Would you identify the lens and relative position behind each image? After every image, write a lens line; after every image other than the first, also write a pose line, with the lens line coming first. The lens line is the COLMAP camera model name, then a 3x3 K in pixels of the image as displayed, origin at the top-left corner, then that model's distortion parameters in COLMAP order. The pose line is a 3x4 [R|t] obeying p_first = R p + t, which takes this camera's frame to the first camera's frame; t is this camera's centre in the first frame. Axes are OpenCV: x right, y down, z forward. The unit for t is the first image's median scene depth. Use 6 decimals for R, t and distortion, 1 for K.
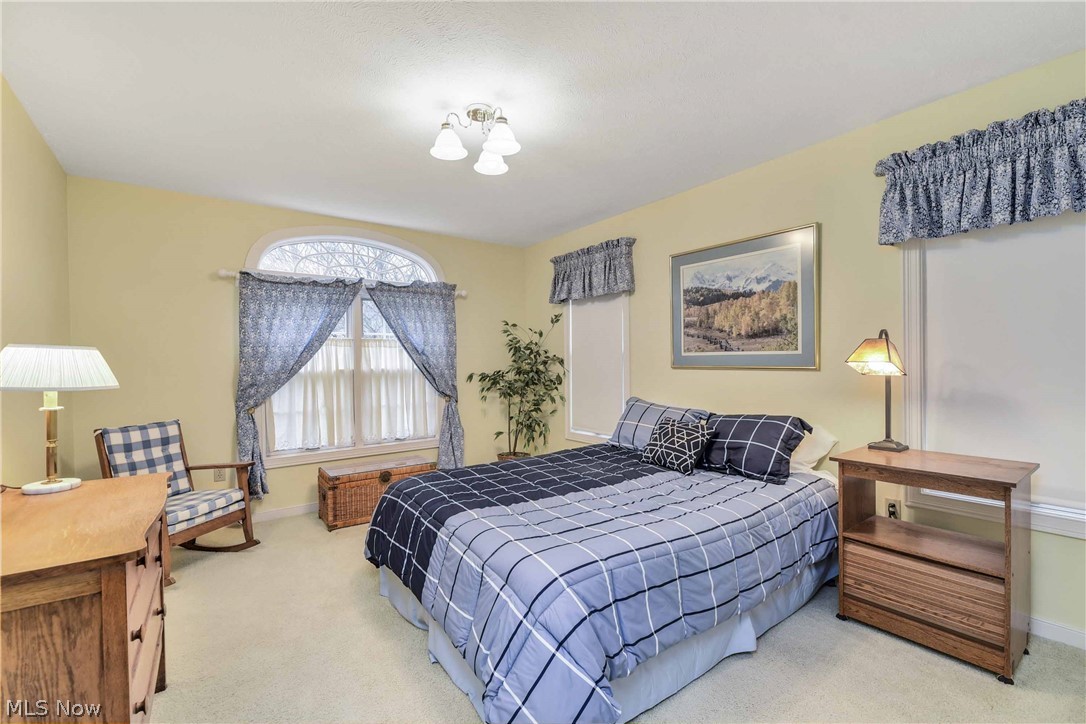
lens RADIAL K [[484.5, 0, 547.1], [0, 484.5, 357.6], [0, 0, 1]] dist [0.002842, 0.000232]
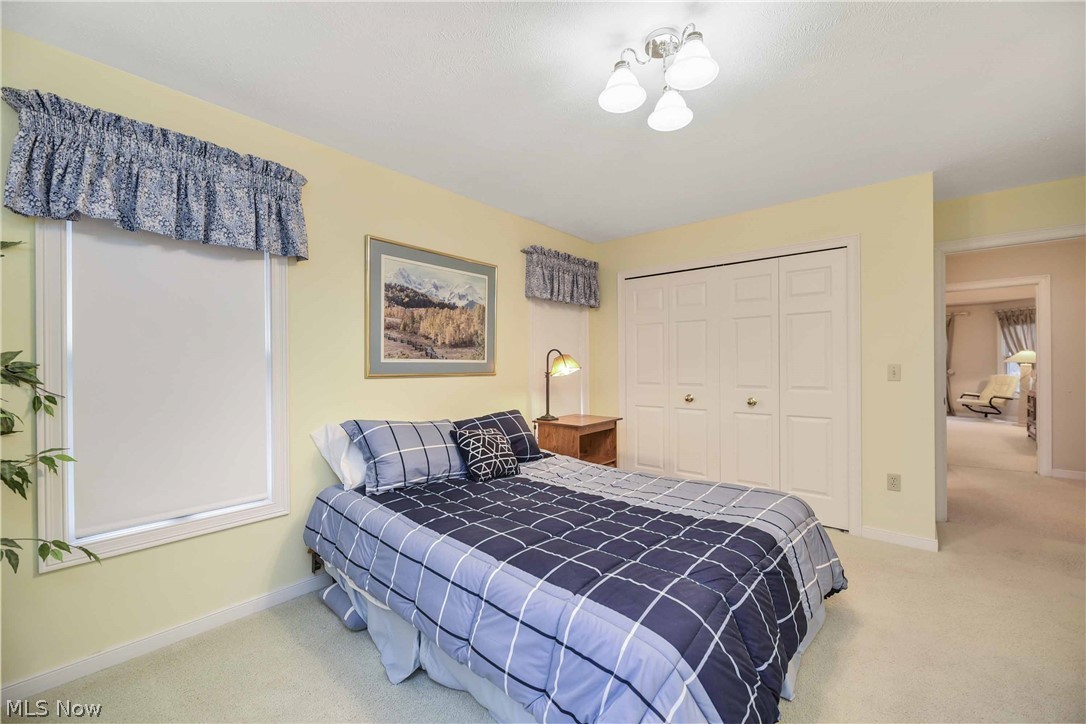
lens RADIAL K [[443.4, 0, 543.0], [0, 443.4, 362.0], [0, 0, 1]] dist [-0.002565, -0.000530]
pose [[-0.235736, 0.010705, 0.971758, -0.574961], [-0.006836, 0.999896, -0.012673, 0.003687], [-0.971793, -0.009631, -0.235638, 0.999023]]
